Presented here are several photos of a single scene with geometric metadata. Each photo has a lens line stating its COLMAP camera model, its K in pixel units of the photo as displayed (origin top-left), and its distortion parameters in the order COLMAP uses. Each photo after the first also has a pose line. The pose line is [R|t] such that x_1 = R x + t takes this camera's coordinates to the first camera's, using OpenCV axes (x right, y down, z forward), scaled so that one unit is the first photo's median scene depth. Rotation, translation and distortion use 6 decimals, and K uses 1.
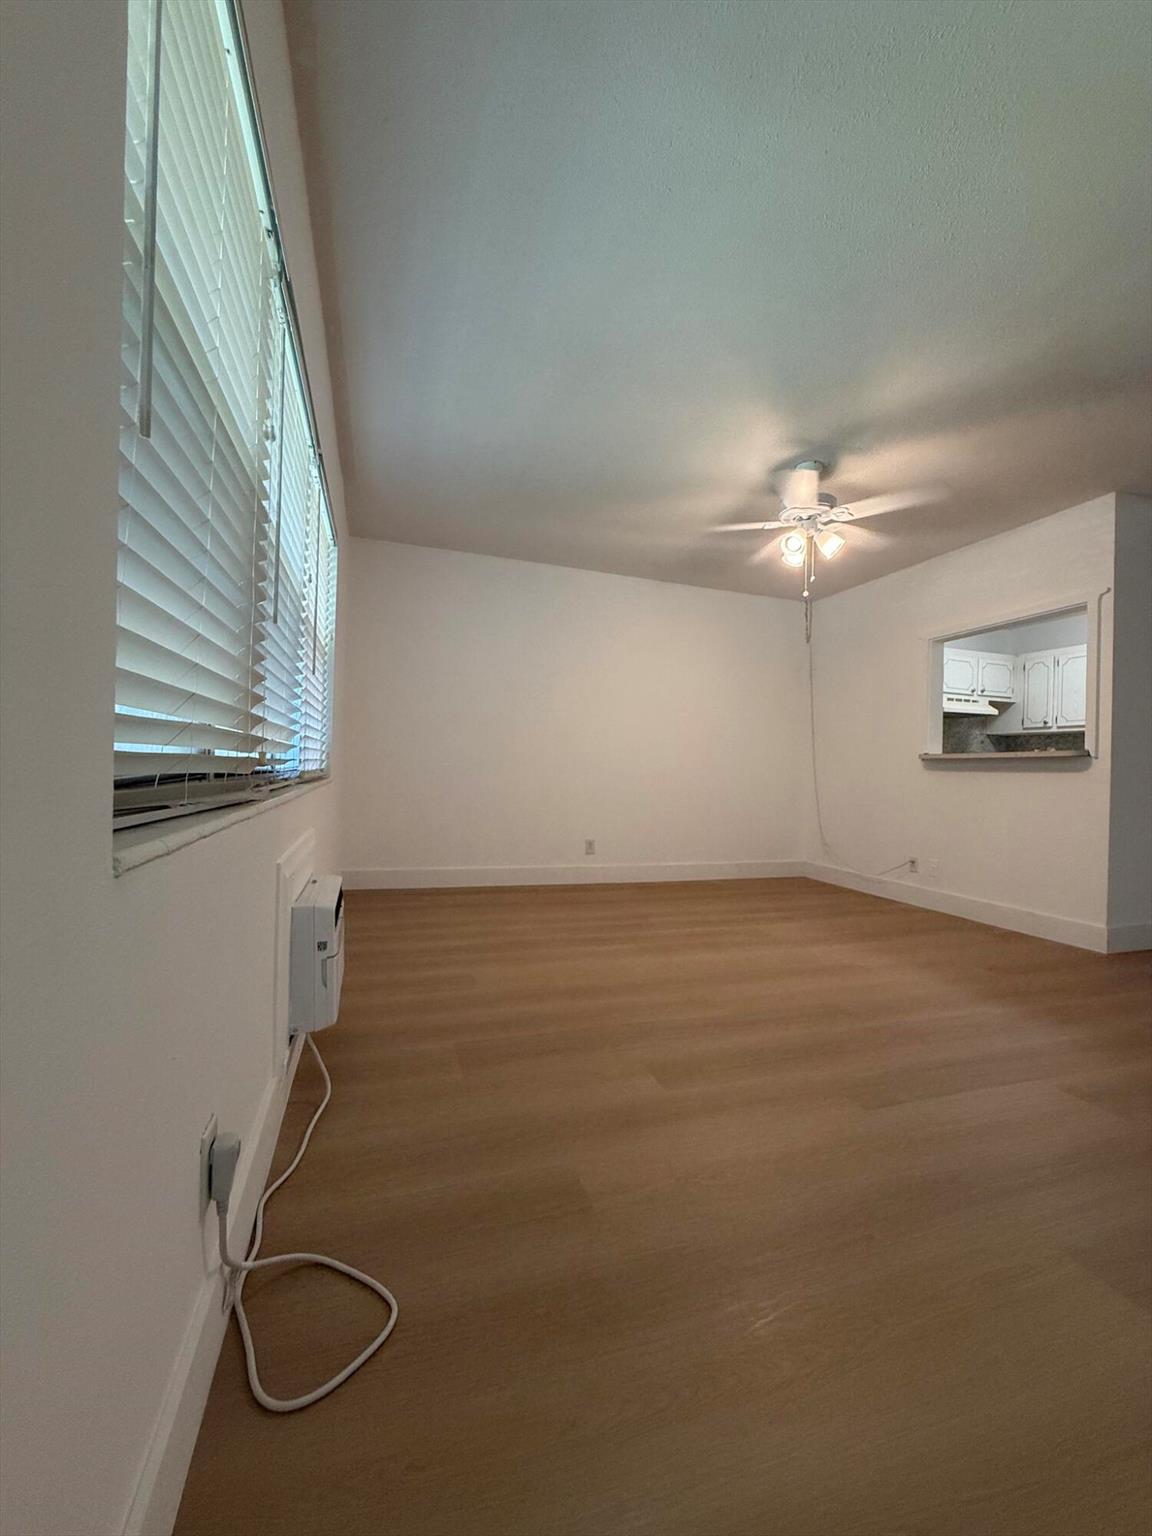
lens RADIAL K [[617.3, 0, 578.1], [0, 617.3, 769.0], [0, 0, 1]] dist [-0.000439, 0.000271]
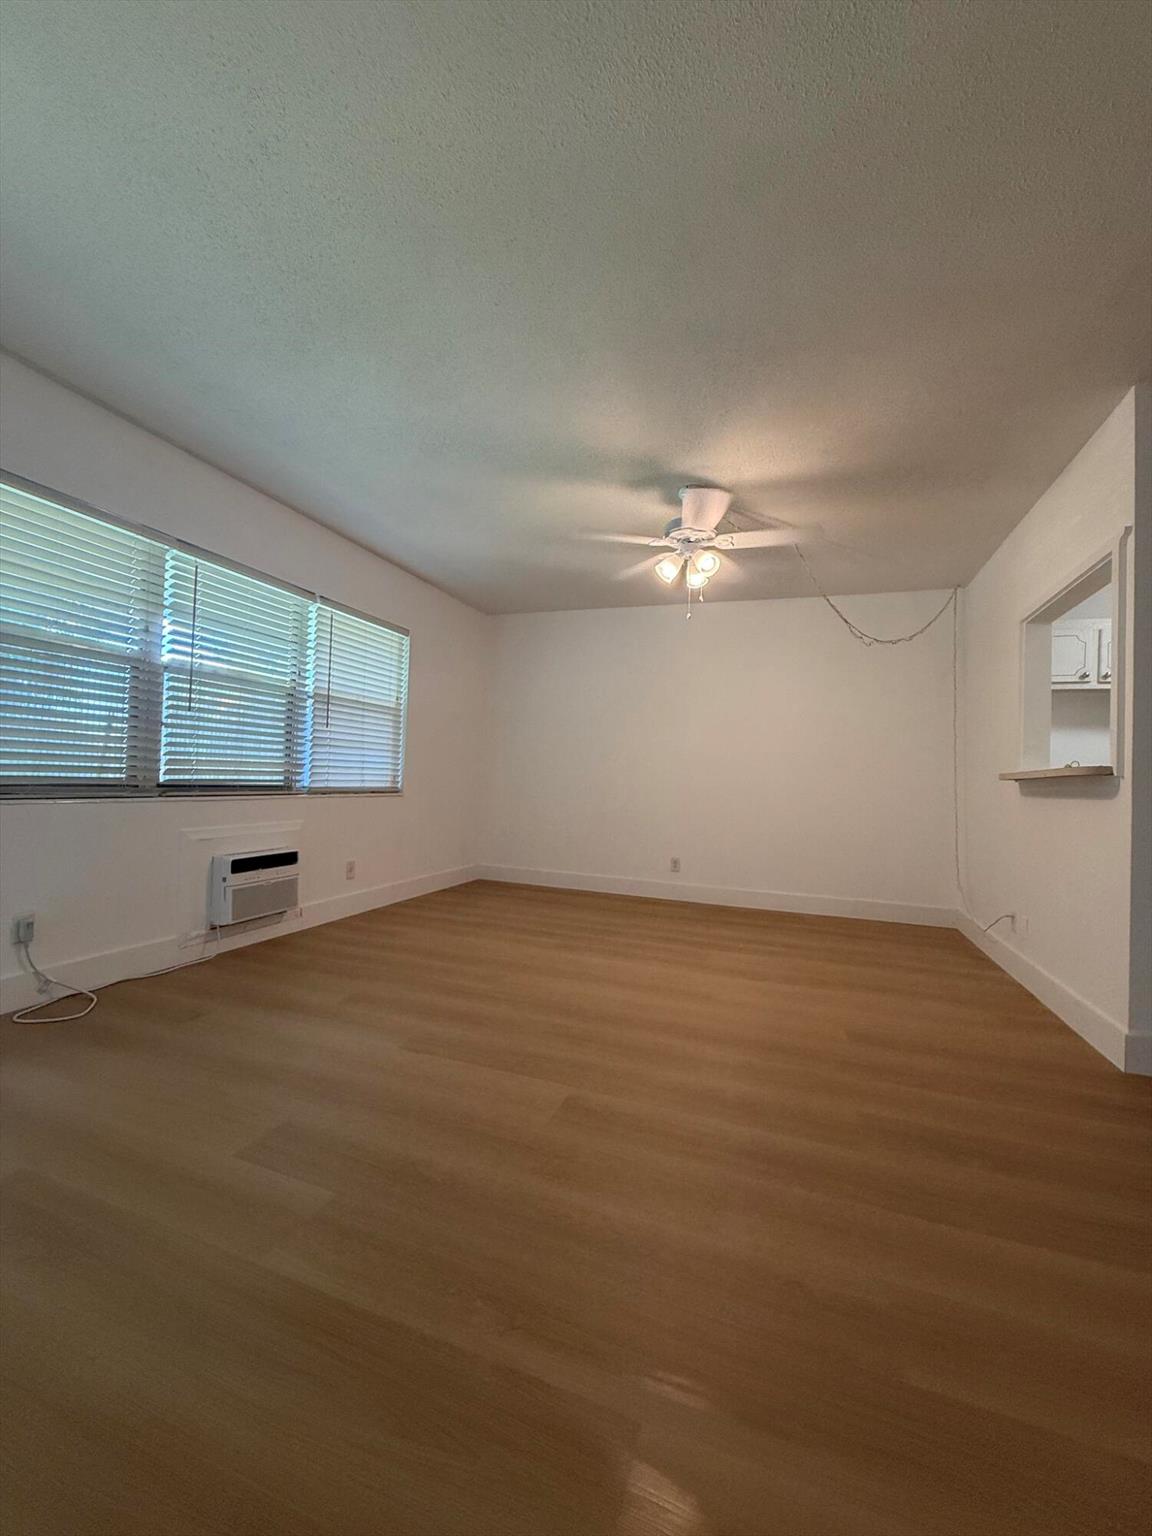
lens RADIAL K [[617.3, 0, 578.1], [0, 617.3, 769.0], [0, 0, 1]] dist [-0.000439, 0.000271]
pose [[0.782760, -0.014025, -0.622165, 0.806274], [-0.011647, 0.999241, -0.037178, 0.006413], [0.622214, 0.036348, 0.782003, 0.103997]]
